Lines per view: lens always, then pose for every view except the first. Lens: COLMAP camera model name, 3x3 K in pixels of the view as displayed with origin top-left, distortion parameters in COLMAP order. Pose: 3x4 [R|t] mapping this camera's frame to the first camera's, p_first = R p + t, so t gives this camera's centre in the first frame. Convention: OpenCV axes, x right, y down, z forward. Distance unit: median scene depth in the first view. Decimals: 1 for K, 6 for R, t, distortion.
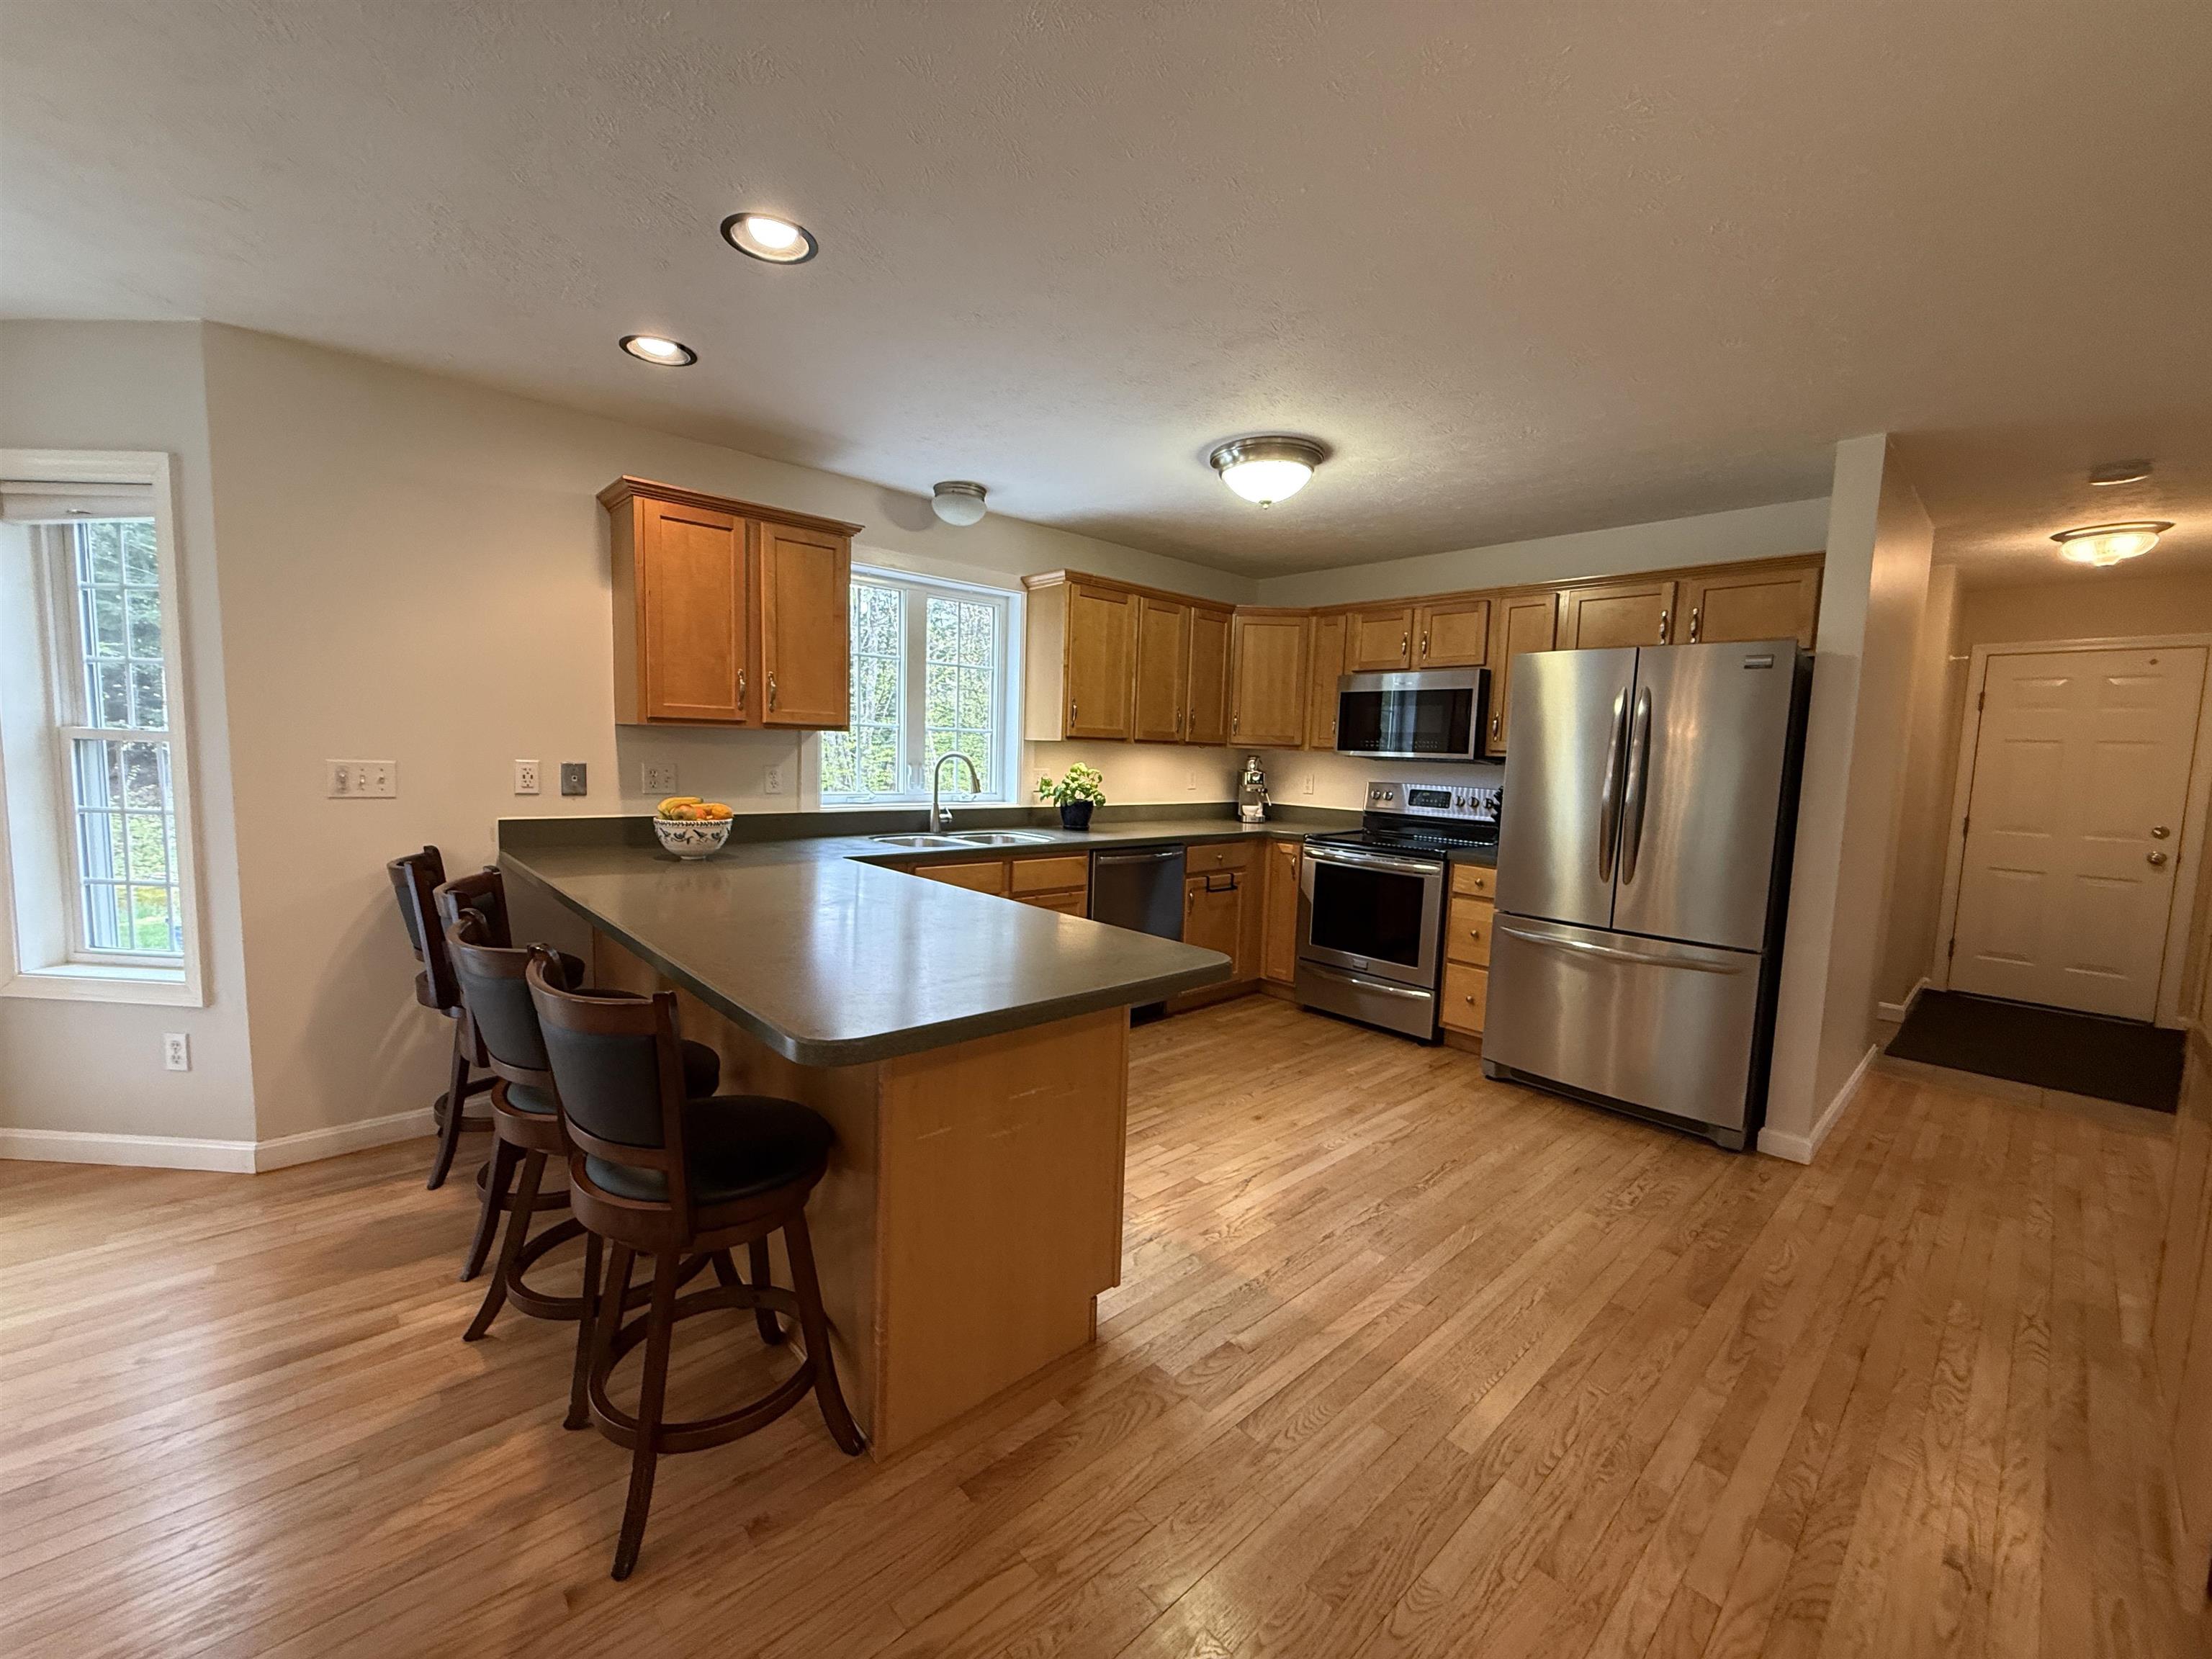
lens RADIAL K [[876.4, 0, 1100.2], [0, 876.4, 828.9], [0, 0, 1]] dist [-0.000020, 0.000178]
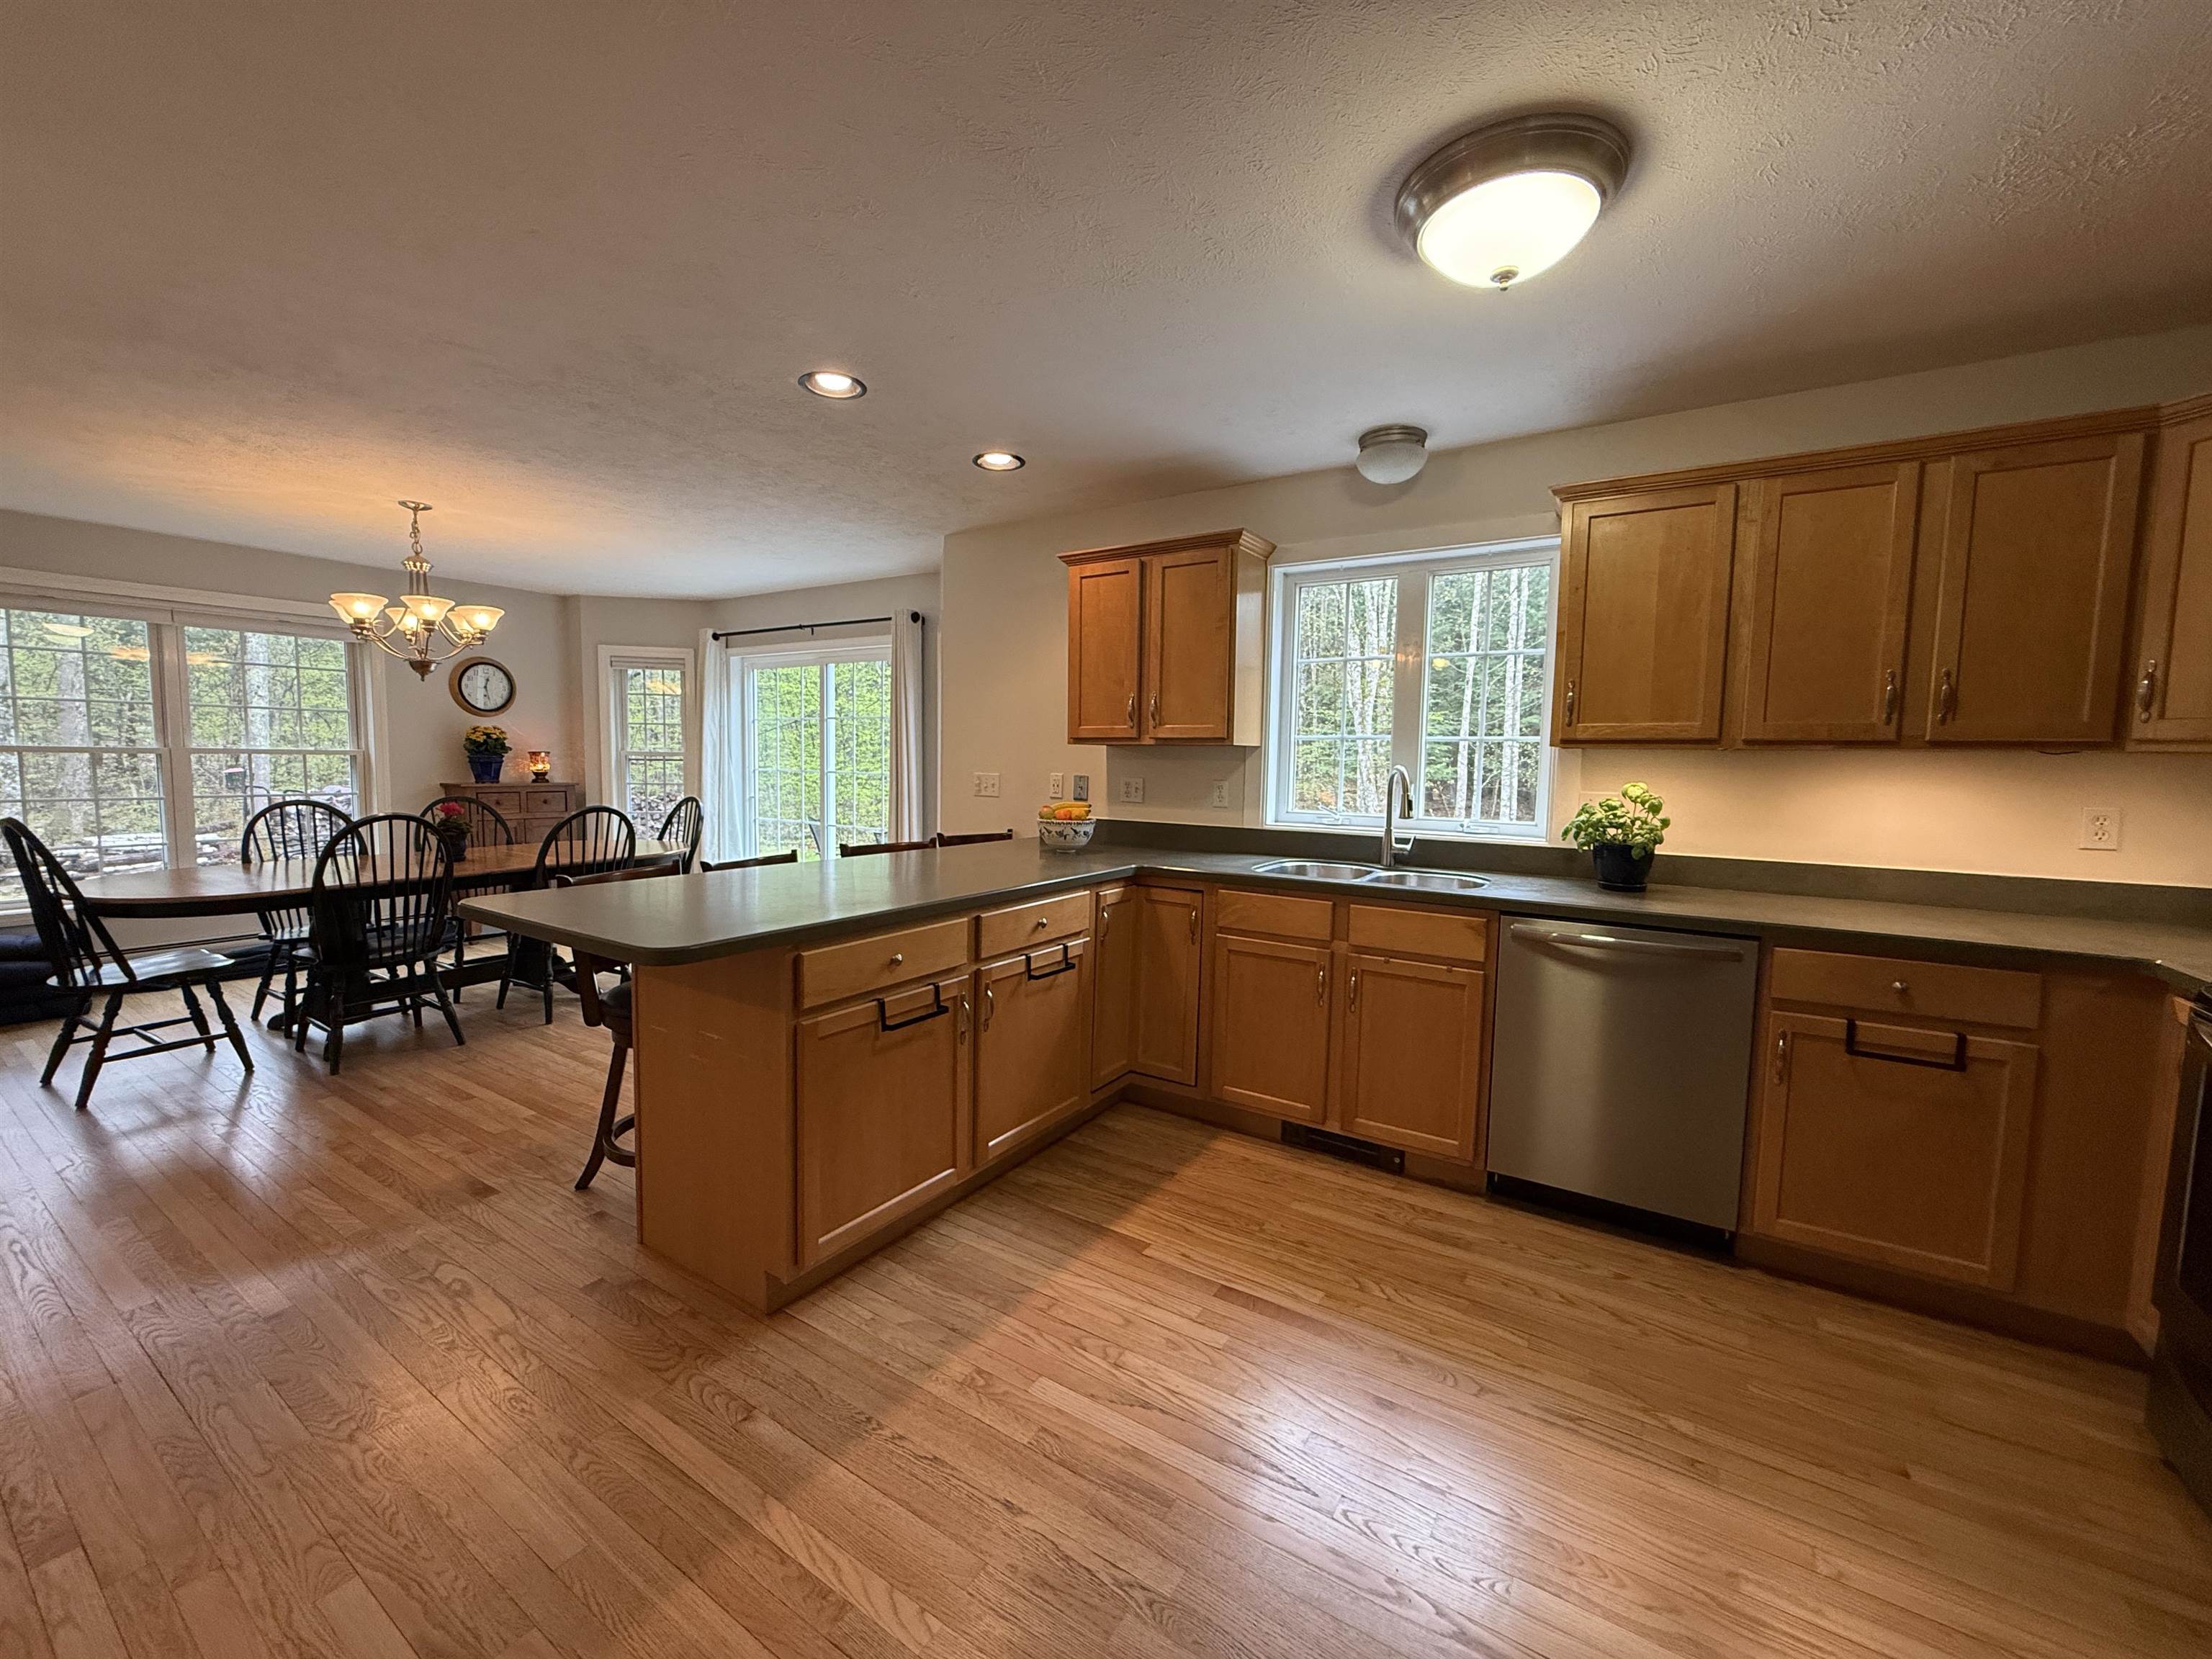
lens RADIAL K [[875.2, 0, 1097.5], [0, 875.2, 828.5], [0, 0, 1]] dist [-0.000290, -0.000993]
pose [[0.257430, 0.048735, -0.965067, 0.530677], [-0.097162, 0.994971, 0.024328, -0.023665], [0.961400, 0.087505, 0.260871, 0.530650]]
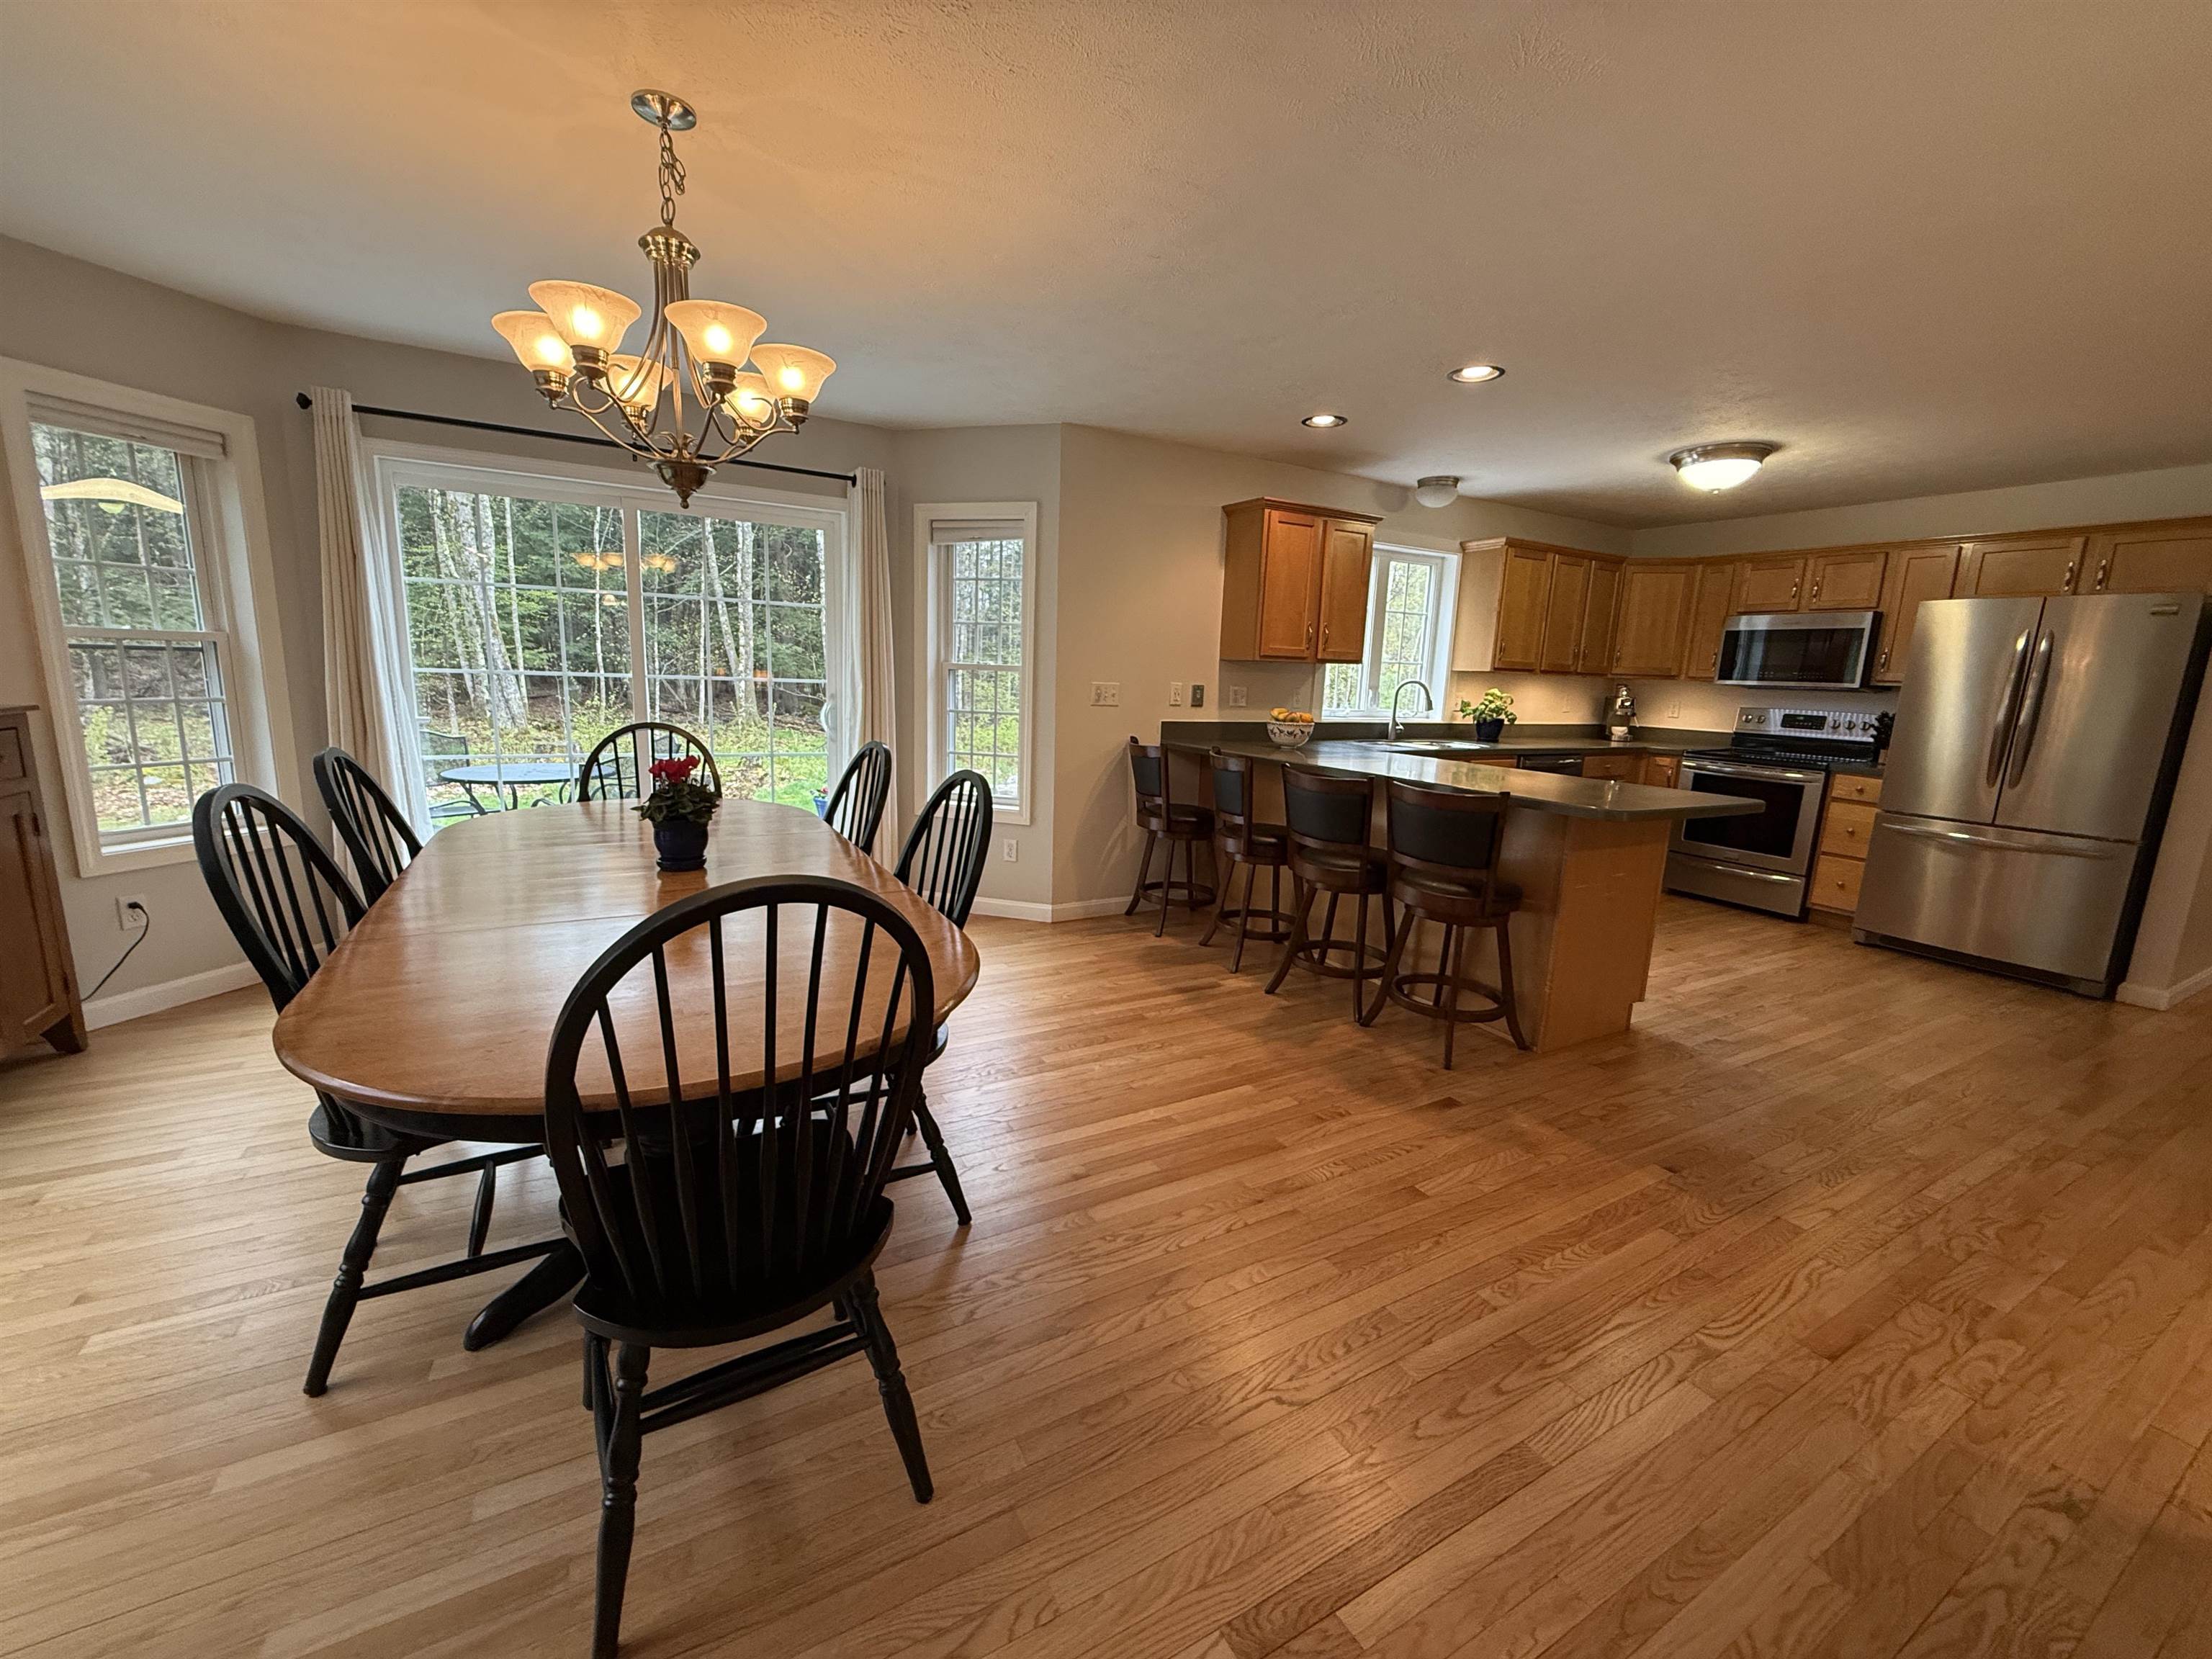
lens RADIAL K [[873.4, 0, 1106.0], [0, 873.4, 829.5], [0, 0, 1]] dist [0.001215, -0.000267]
pose [[0.974727, 0.043084, -0.219207, -0.321062], [-0.025319, 0.996210, 0.083217, 0.041416], [0.221961, -0.075564, 0.972123, -0.422373]]
